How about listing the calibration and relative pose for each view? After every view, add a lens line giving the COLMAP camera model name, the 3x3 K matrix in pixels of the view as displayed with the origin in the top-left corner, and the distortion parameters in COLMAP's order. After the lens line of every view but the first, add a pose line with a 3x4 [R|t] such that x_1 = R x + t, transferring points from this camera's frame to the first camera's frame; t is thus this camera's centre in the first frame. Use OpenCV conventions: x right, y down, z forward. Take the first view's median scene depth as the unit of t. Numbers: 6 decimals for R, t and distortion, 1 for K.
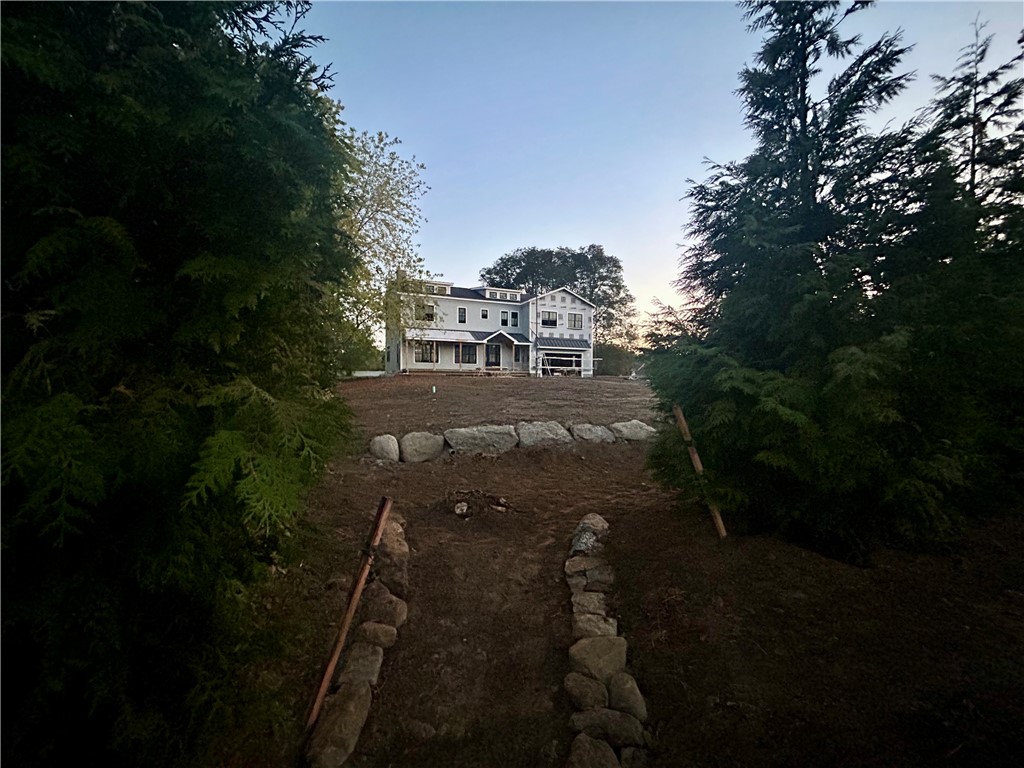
lens RADIAL K [[410.1, 0, 512.0], [0, 410.1, 384.0], [0, 0, 1]] dist [-0.000033, 0.000236]
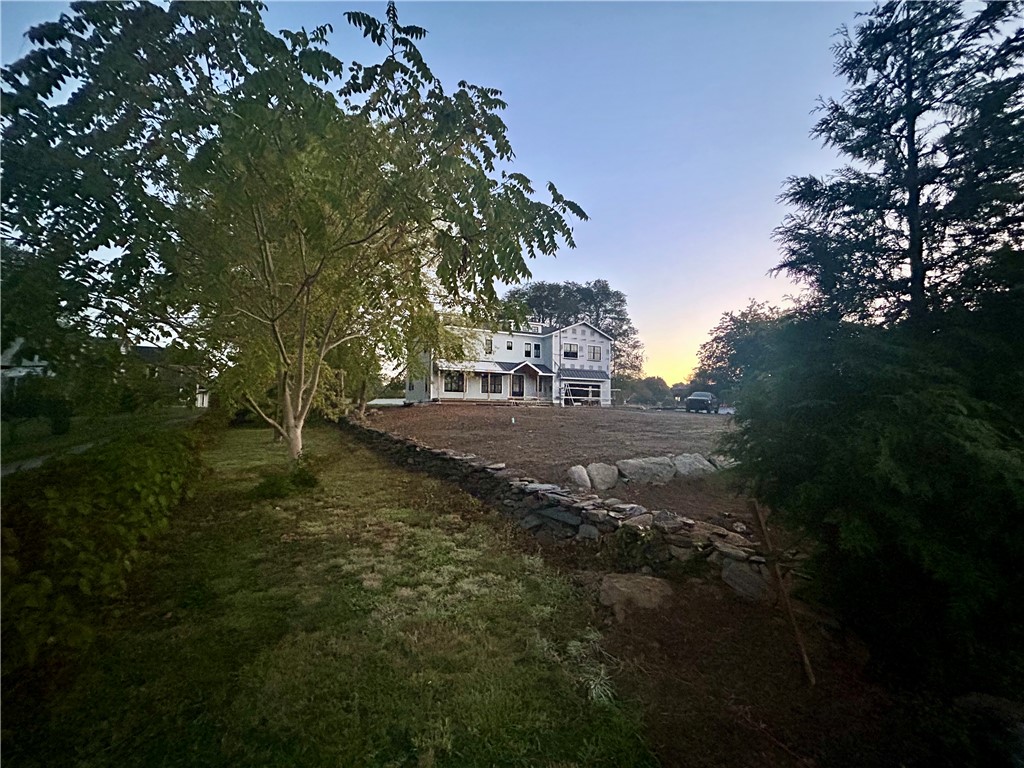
lens RADIAL K [[410.1, 0, 512.0], [0, 410.1, 384.0], [0, 0, 1]] dist [-0.000033, 0.000236]
pose [[0.999093, 0.009283, 0.041550, -0.101449], [-0.006503, 0.997762, -0.066543, -0.004639], [-0.042075, 0.066212, 0.996918, -0.026647]]
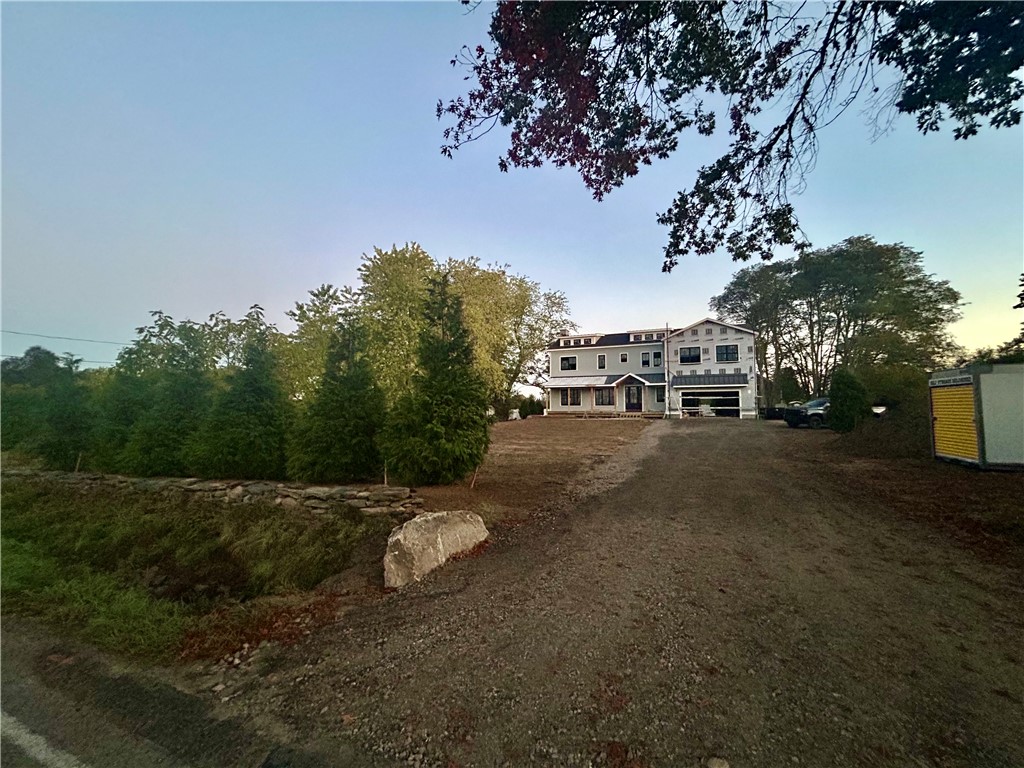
lens RADIAL K [[410.1, 0, 512.0], [0, 410.1, 384.0], [0, 0, 1]] dist [-0.000033, 0.000236]
pose [[0.651124, -0.056137, -0.756893, 0.530686], [-0.007663, 0.996724, -0.080518, -0.016611], [0.758933, 0.058227, 0.648560, 0.100255]]
